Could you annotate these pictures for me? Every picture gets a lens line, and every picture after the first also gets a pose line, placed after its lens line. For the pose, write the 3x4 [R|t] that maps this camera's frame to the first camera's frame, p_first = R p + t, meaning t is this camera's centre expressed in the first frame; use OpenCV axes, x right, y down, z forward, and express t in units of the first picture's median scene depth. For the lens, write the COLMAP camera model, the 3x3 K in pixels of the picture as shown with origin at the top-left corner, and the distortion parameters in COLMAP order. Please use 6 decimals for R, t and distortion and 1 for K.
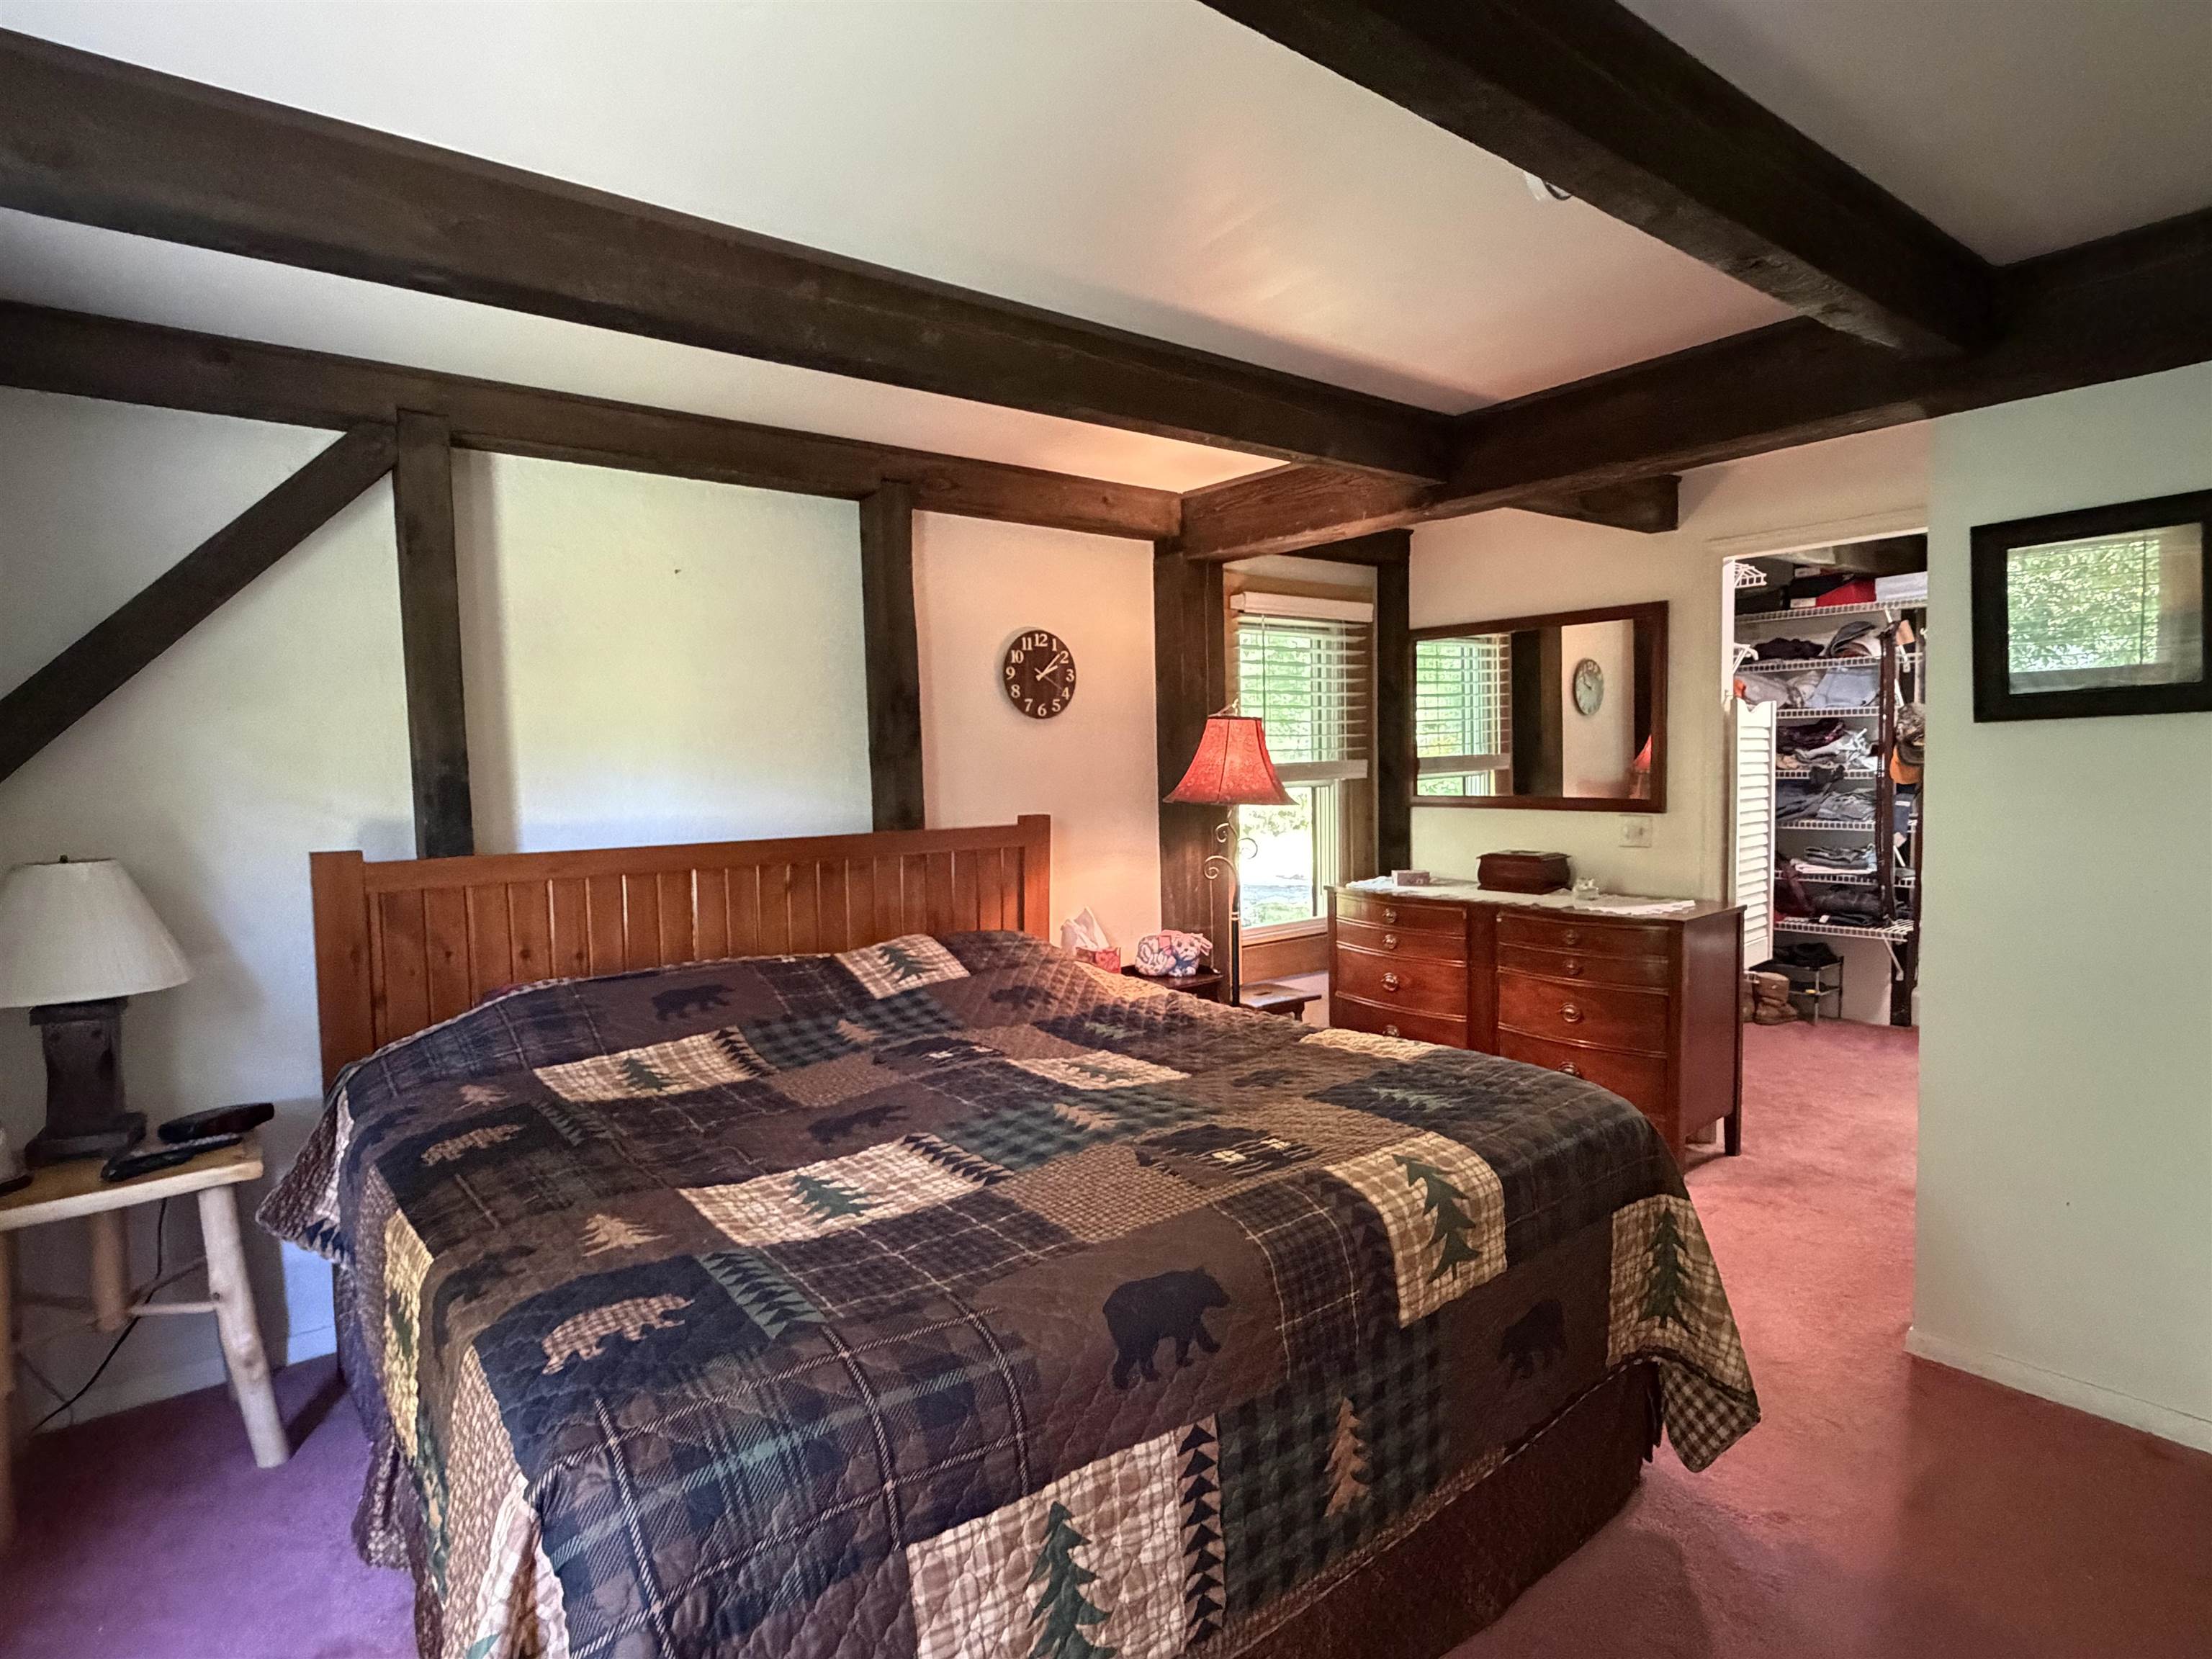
lens RADIAL K [[1165.4, 0, 1109.9], [0, 1165.4, 834.8], [0, 0, 1]] dist [-0.001012, 0.001723]
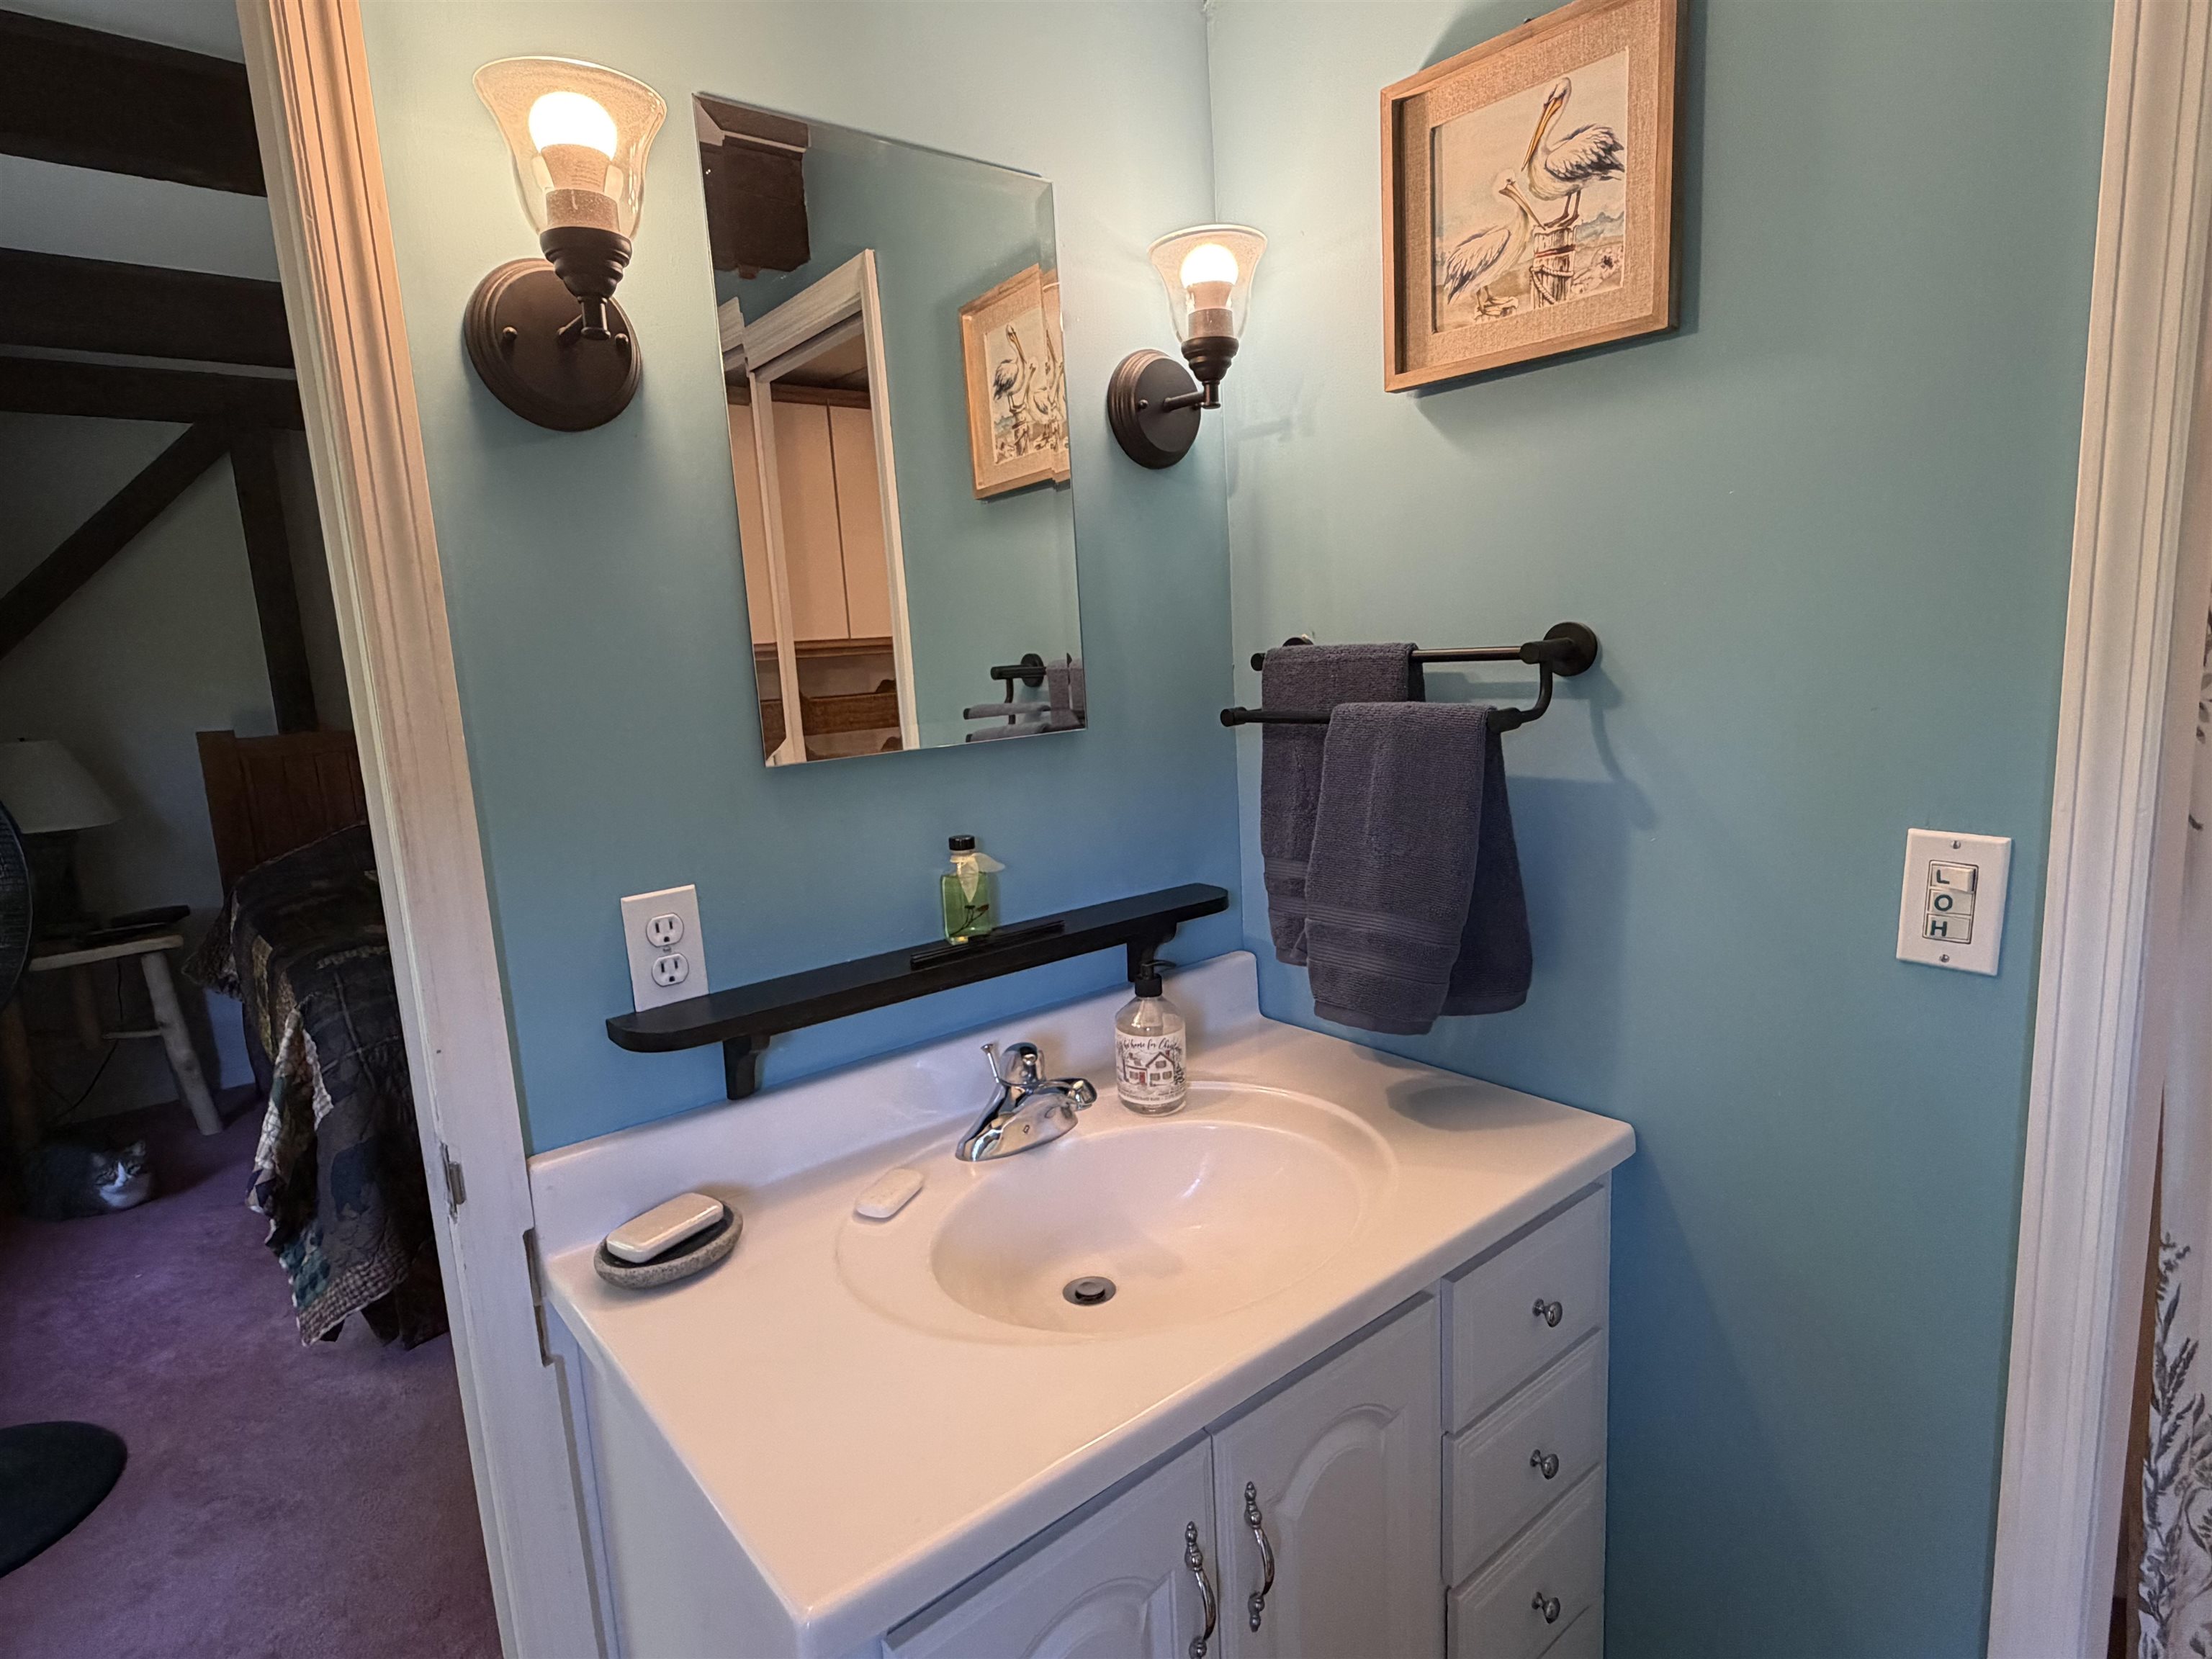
lens RADIAL K [[1165.4, 0, 1090.4], [0, 1165.4, 830.1], [0, 0, 1]] dist [-0.001012, 0.001723]
pose [[0.999072, -0.038383, 0.019556, 0.403466], [0.036364, 0.994831, 0.094810, 0.041962], [-0.023094, -0.094011, 0.995303, -0.492397]]
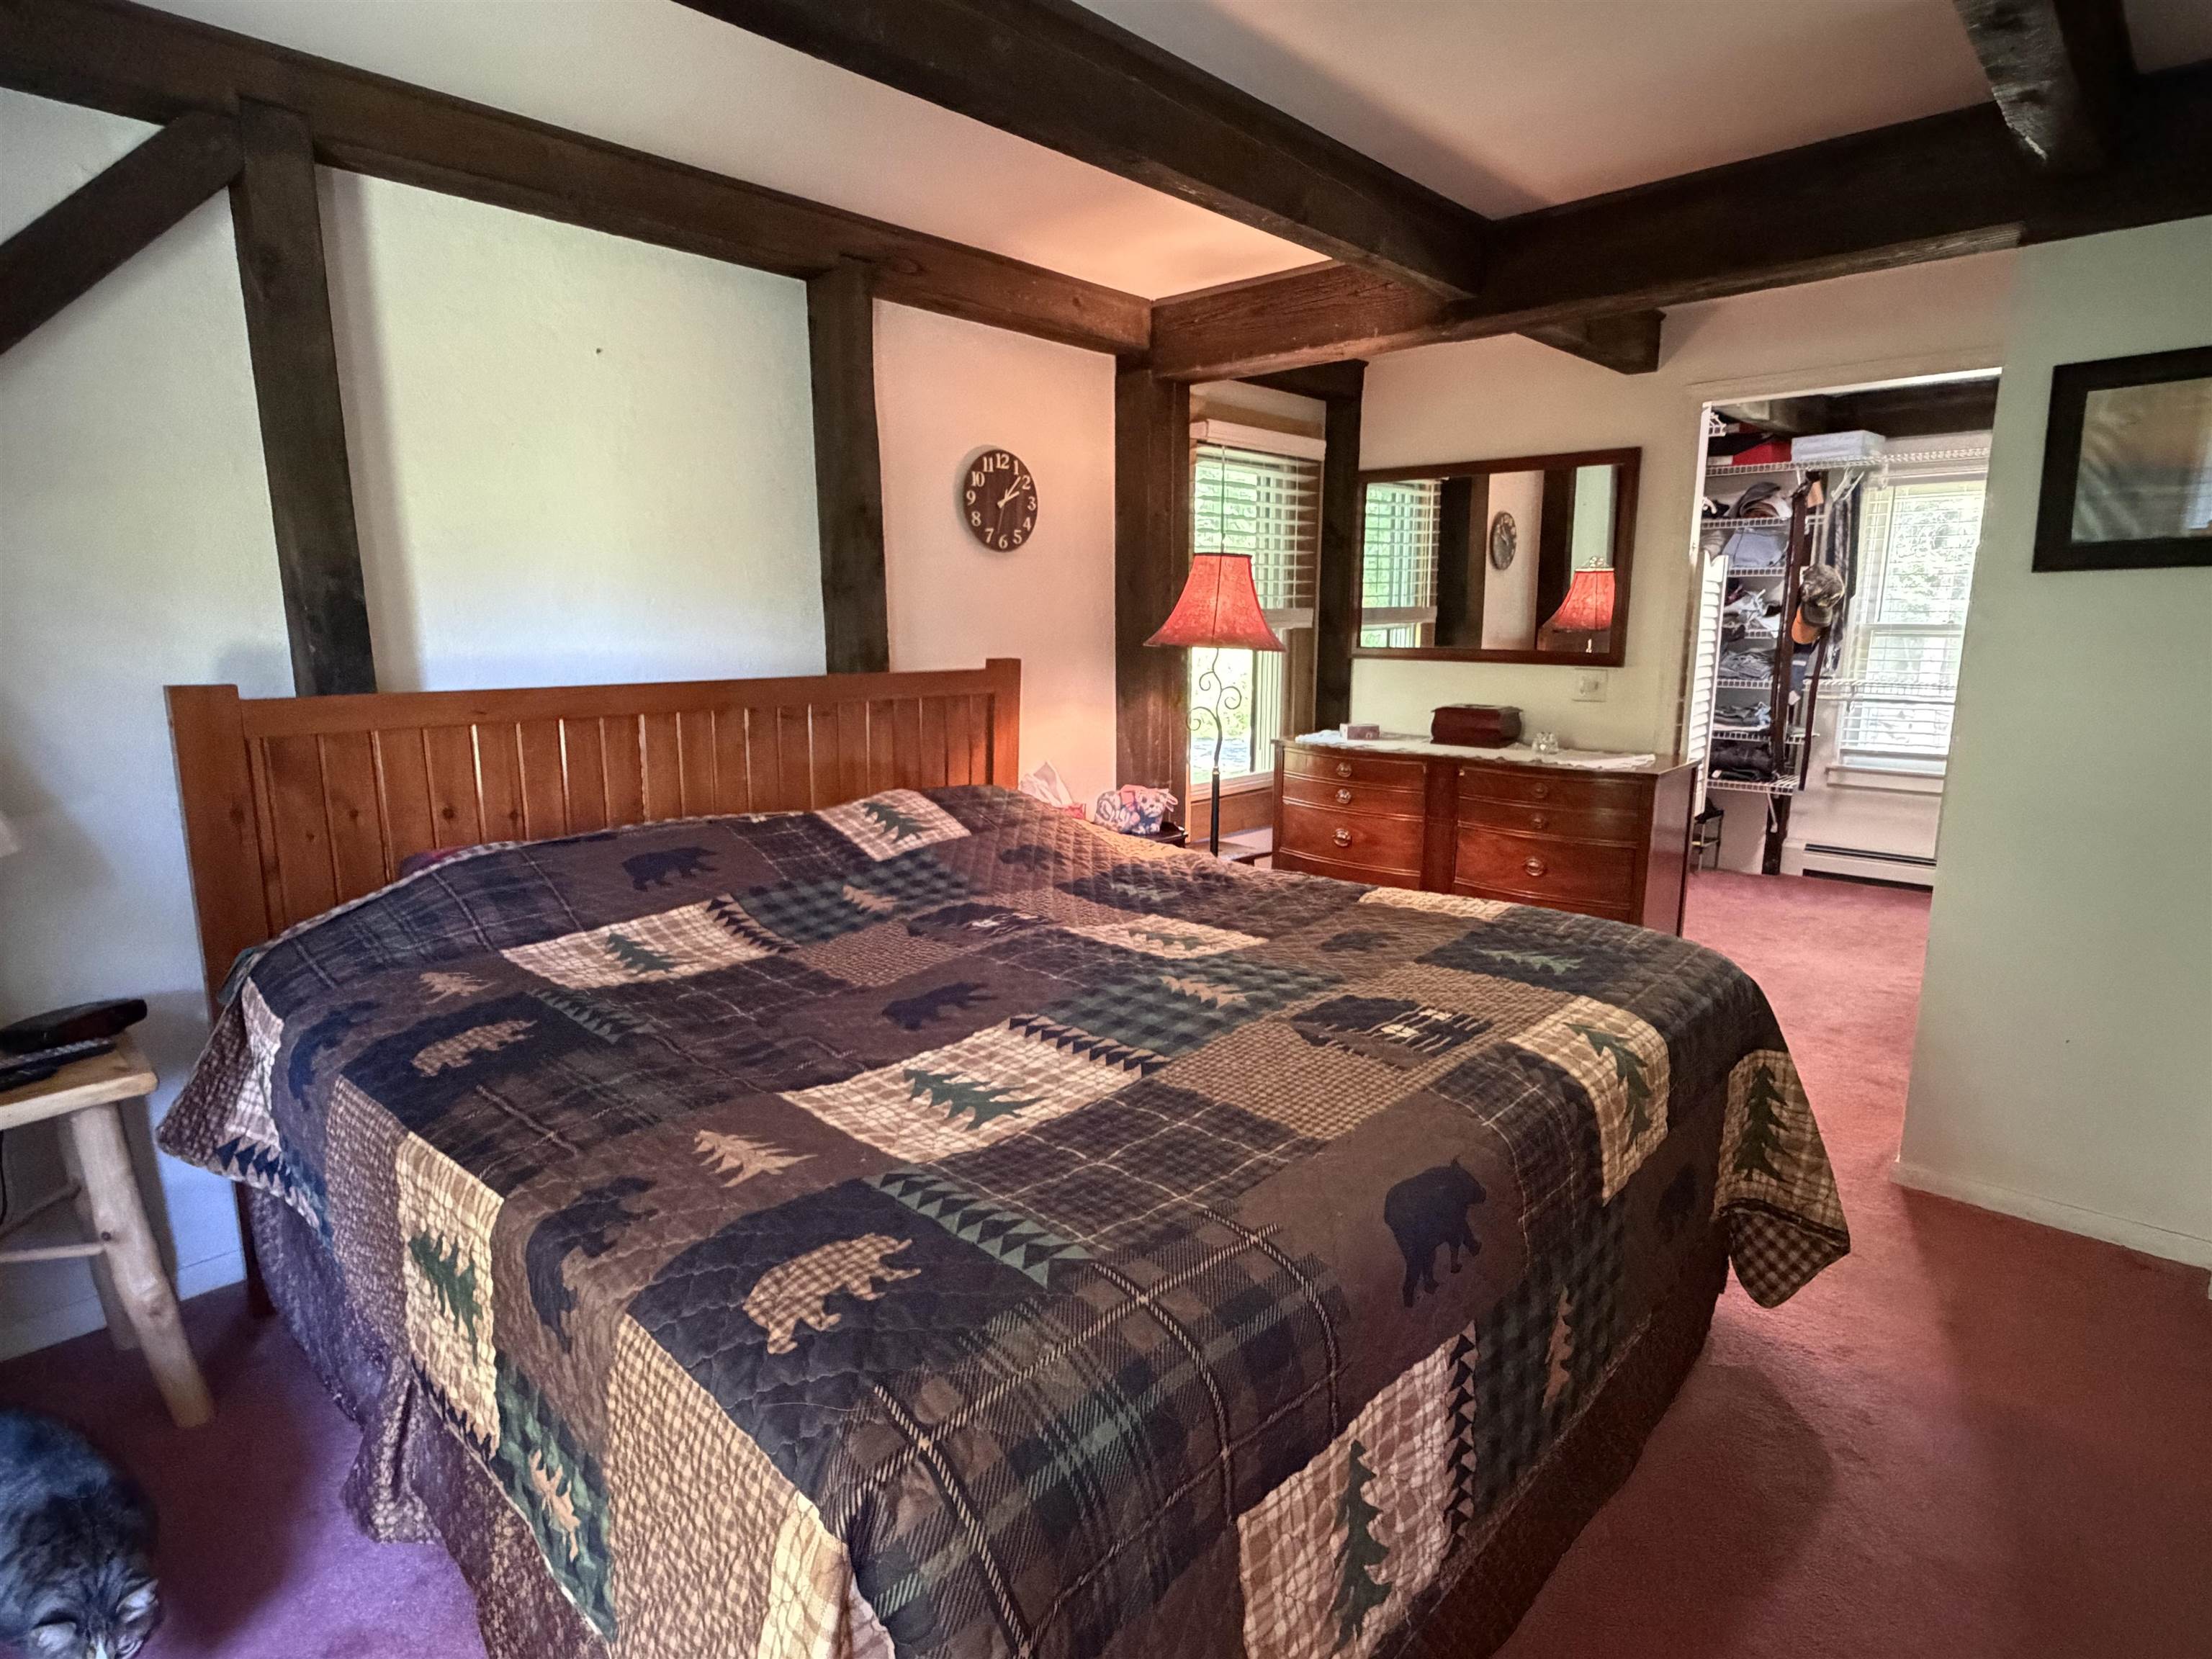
lens RADIAL K [[1165.4, 0, 1113.3], [0, 1165.4, 829.6], [0, 0, 1]] dist [-0.001012, 0.001723]
pose [[0.988039, -0.008011, 0.153993, -0.189882], [-0.010039, 0.993190, 0.116074, 0.014627], [-0.153874, -0.116232, 0.981230, 0.127200]]
